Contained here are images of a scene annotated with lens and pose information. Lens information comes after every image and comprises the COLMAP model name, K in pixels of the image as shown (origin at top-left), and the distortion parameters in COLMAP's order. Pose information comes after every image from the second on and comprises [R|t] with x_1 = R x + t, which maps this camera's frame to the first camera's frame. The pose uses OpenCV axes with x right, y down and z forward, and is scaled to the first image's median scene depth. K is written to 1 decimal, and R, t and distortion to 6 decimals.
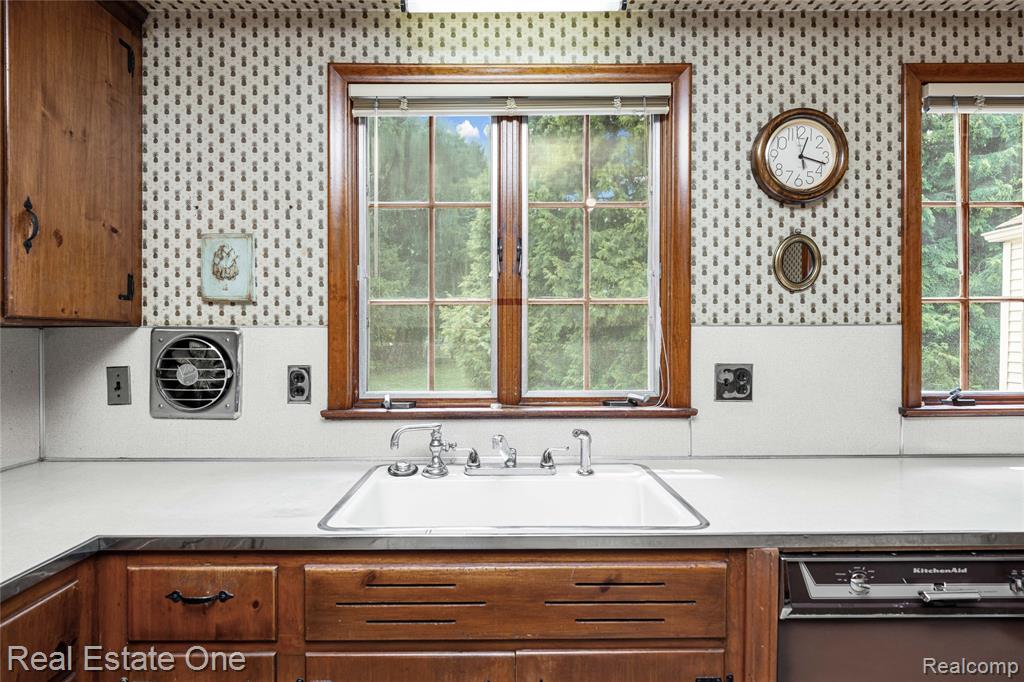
lens RADIAL K [[555.8, 0, 511.5], [0, 555.8, 338.9], [0, 0, 1]] dist [0.004512, 0.000384]
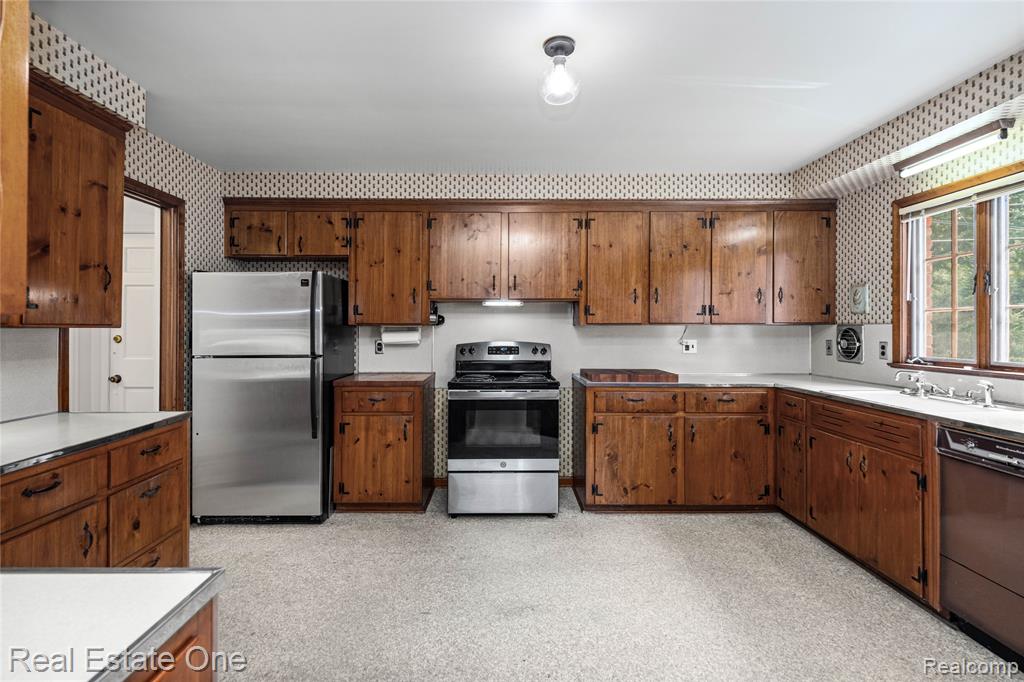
lens RADIAL K [[516.1, 0, 501.7], [0, 516.1, 324.4], [0, 0, 1]] dist [-0.001027, -0.000131]
pose [[-0.006508, -0.007435, -0.999951, 1.691310], [-0.004749, 0.999961, -0.007405, 0.002051], [0.999968, 0.004700, -0.006543, -0.493344]]
